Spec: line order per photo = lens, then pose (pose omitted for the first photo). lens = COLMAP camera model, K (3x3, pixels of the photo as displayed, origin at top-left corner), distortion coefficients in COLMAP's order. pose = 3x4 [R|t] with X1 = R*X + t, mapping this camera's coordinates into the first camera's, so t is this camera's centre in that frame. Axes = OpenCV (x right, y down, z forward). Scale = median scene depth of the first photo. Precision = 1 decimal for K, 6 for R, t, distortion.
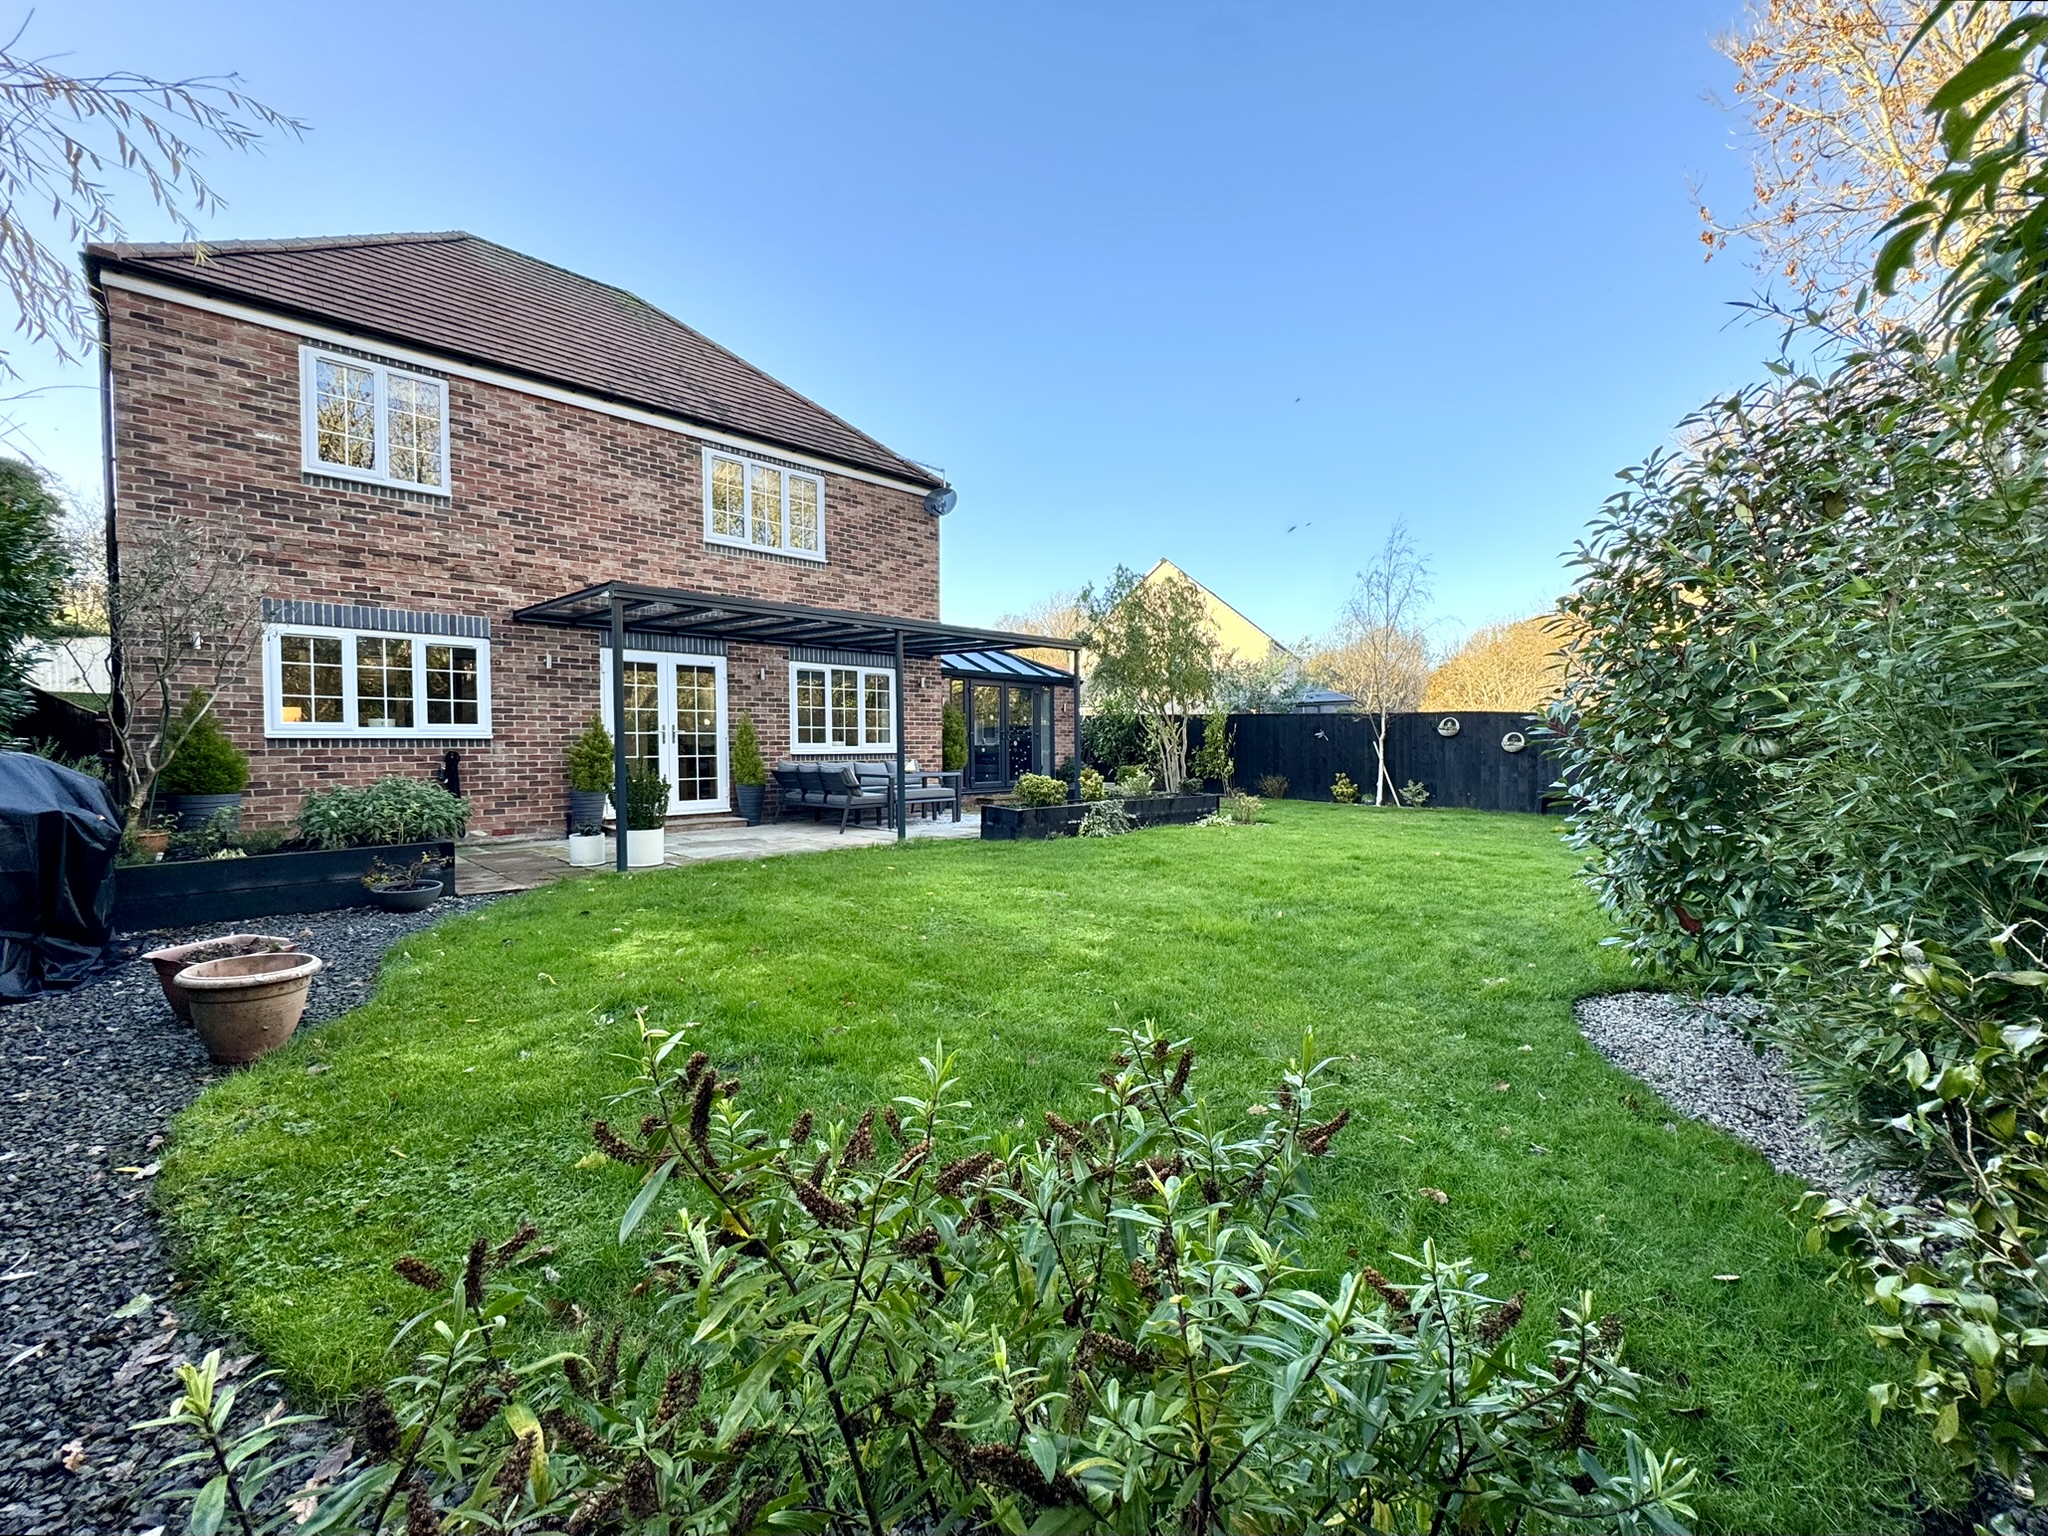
lens RADIAL K [[825.1, 0, 1024.0], [0, 825.1, 768.0], [0, 0, 1]] dist [-0.002544, -0.000132]
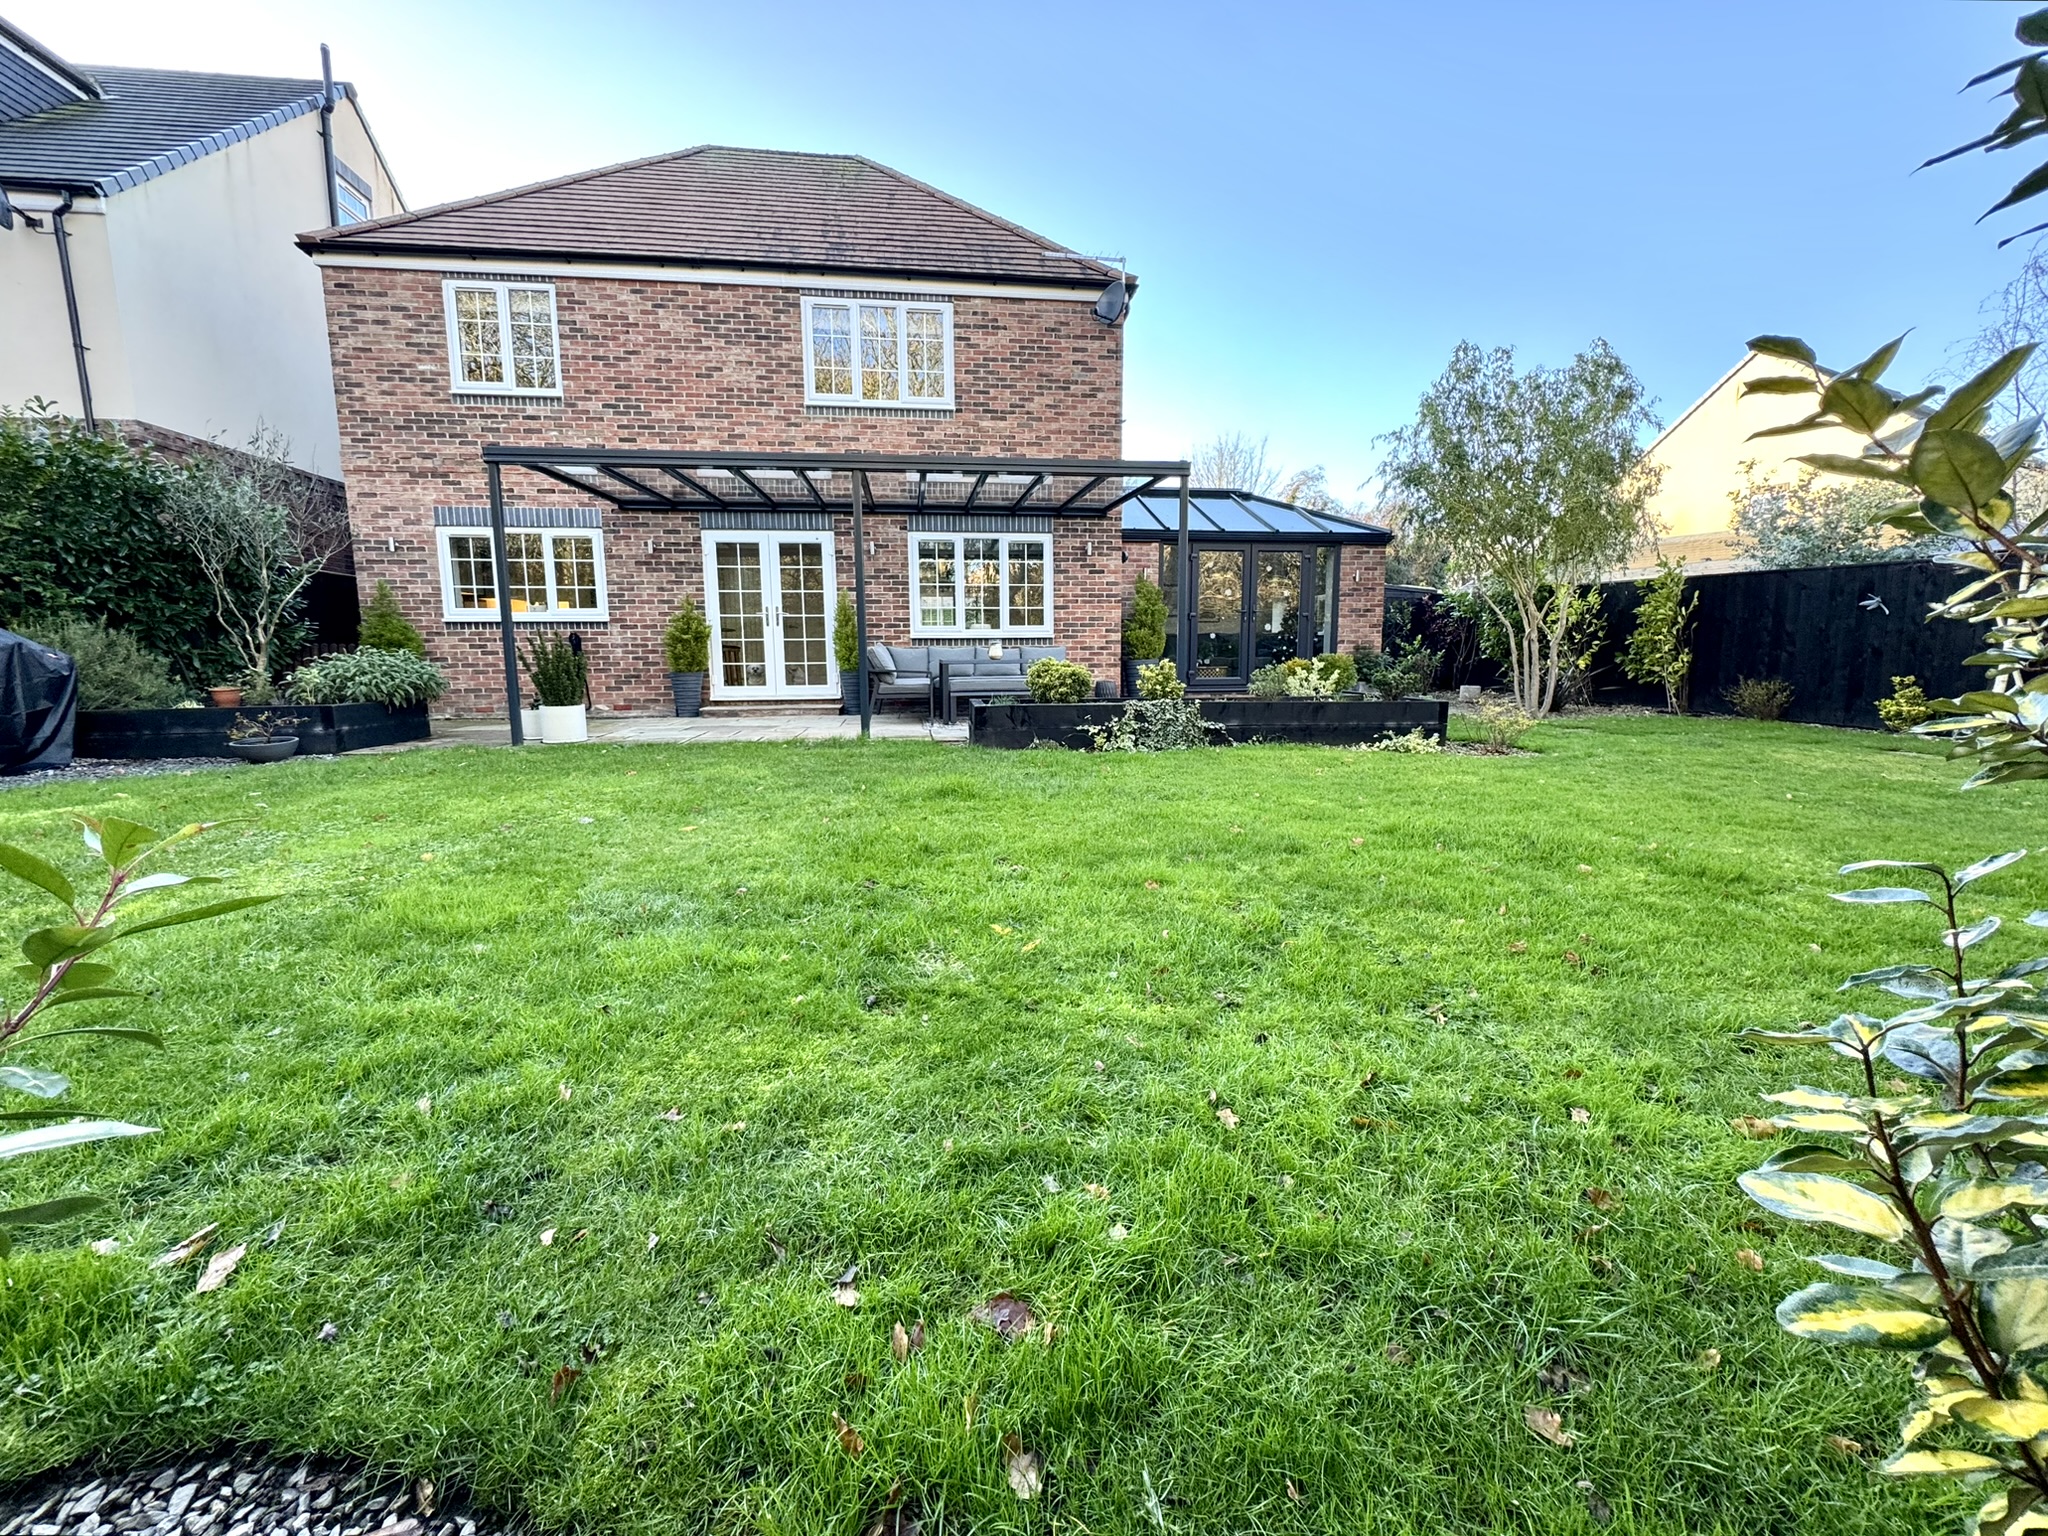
lens RADIAL K [[825.1, 0, 1024.0], [0, 825.1, 768.0], [0, 0, 1]] dist [-0.002544, -0.000132]
pose [[0.797270, 0.084035, -0.597744, 0.440778], [-0.014717, 0.992673, 0.119928, 0.017028], [0.603443, -0.086818, 0.792666, 0.422470]]
